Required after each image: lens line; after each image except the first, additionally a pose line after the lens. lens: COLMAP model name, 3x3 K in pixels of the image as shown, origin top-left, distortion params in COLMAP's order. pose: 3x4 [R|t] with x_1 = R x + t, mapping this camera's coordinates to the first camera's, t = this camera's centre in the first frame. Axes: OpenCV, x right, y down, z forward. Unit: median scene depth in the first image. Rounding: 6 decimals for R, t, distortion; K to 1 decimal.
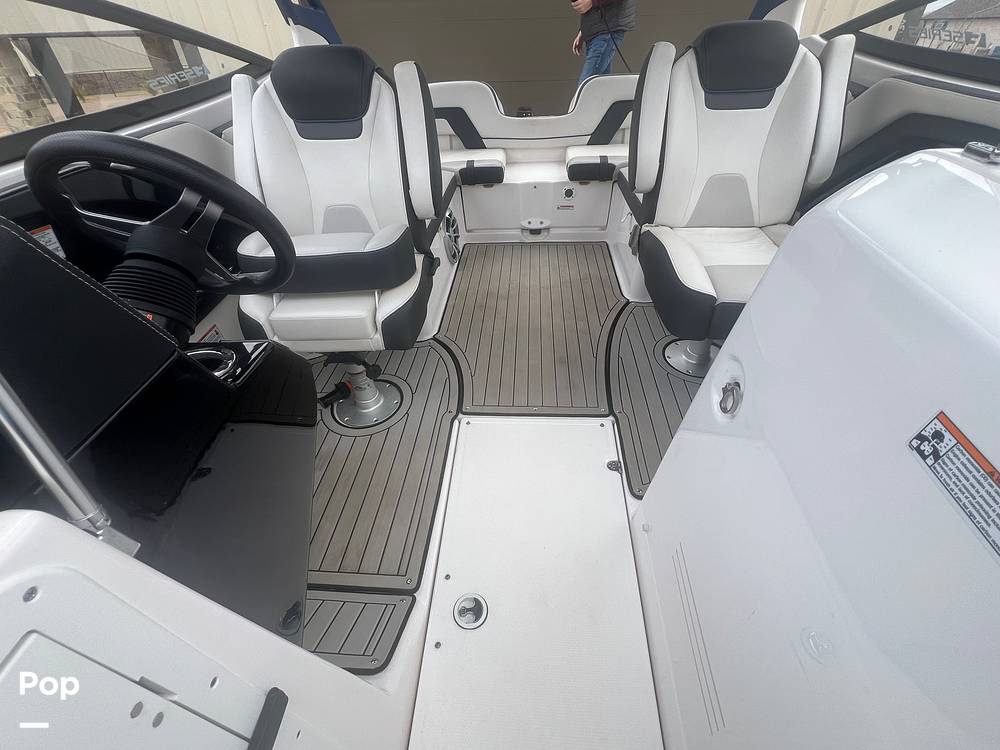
lens RADIAL K [[433.7, 0, 495.7], [0, 433.7, 371.7], [0, 0, 1]] dist [-0.001373, -0.000489]
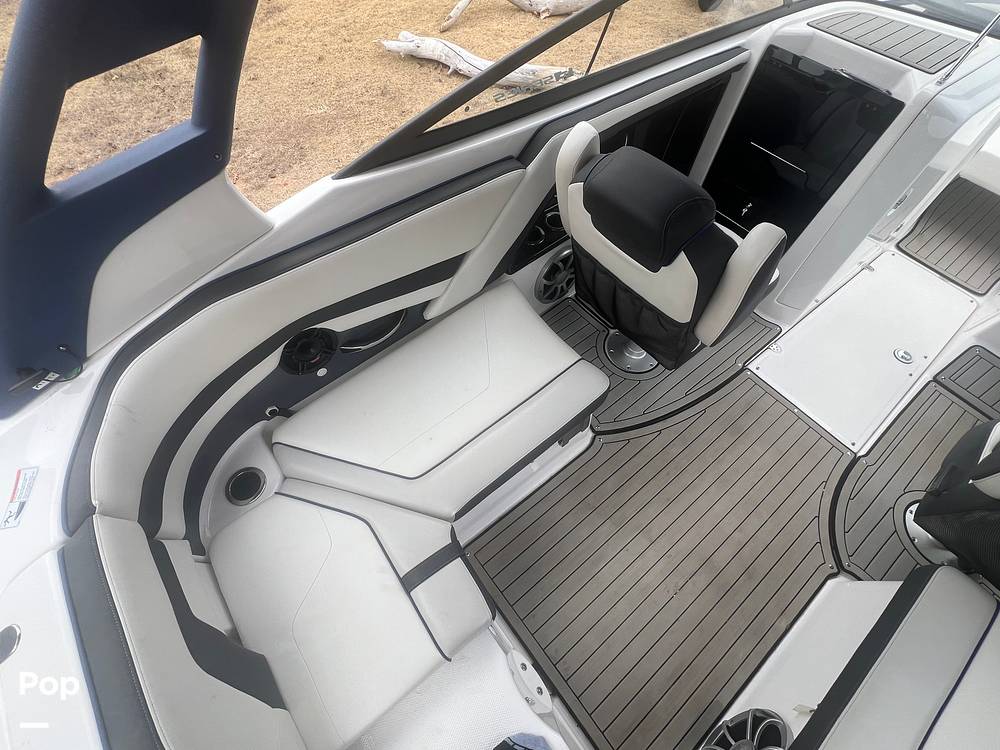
lens RADIAL K [[433.7, 0, 501.1], [0, 433.7, 374.4], [0, 0, 1]] dist [-0.001373, -0.000489]
pose [[-0.675189, -0.615056, 0.407217, 0.196021], [0.478884, 0.054405, 0.876191, -1.231271], [-0.561061, 0.786604, 0.257807, 0.972823]]
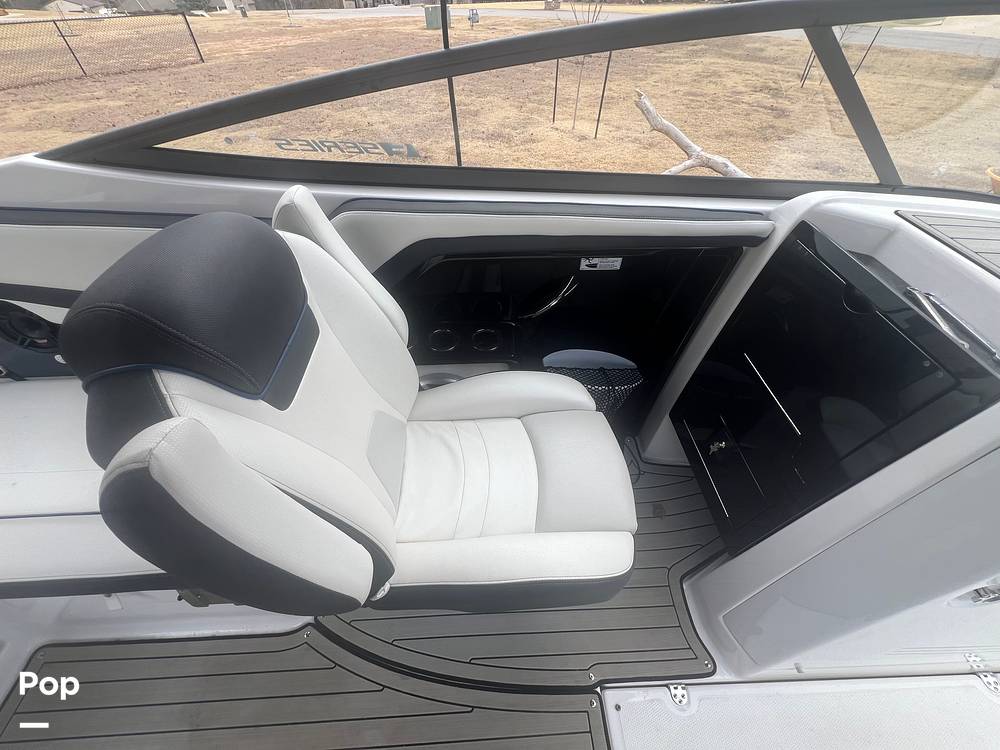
lens RADIAL K [[398.3, 0, 497.7], [0, 398.3, 374.5], [0, 0, 1]] dist [-0.002298, 0.000241]
pose [[-0.123614, -0.695947, 0.707373, 0.162054], [0.611507, 0.507984, 0.606640, -0.619244], [-0.781523, 0.507553, 0.362783, 0.544741]]
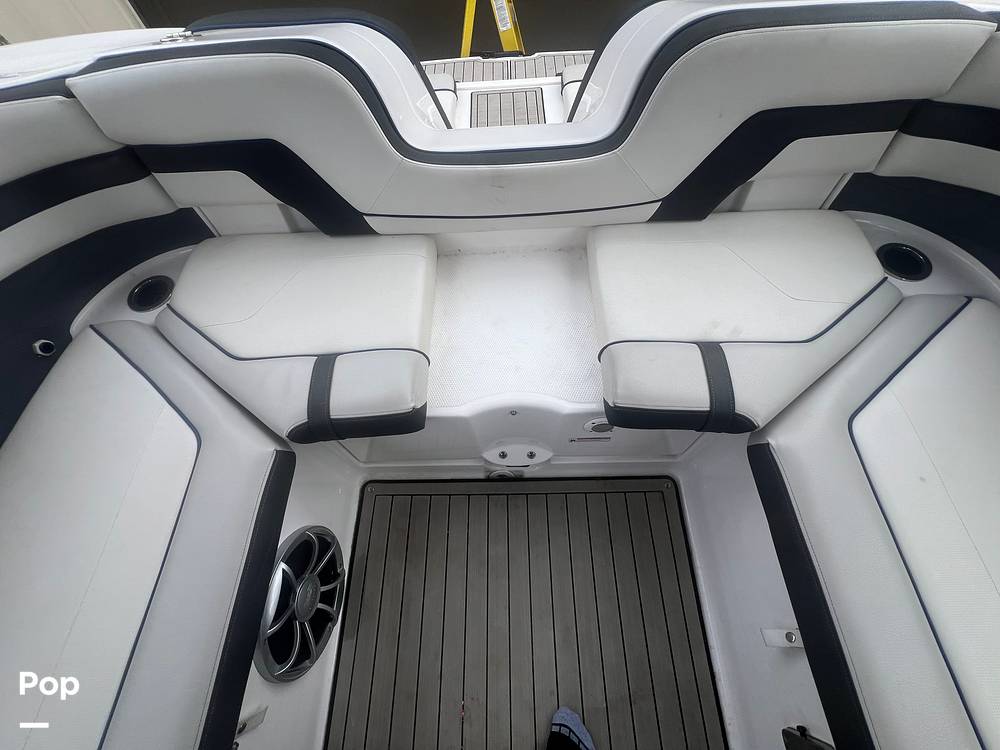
lens RADIAL K [[398.3, 0, 499.4], [0, 398.3, 369.6], [0, 0, 1]] dist [-0.002298, 0.000241]
pose [[0.997168, -0.071018, 0.024740, 0.108894], [0.055287, 0.915282, 0.399002, -0.892107], [-0.050981, -0.396504, 0.916616, 1.039864]]
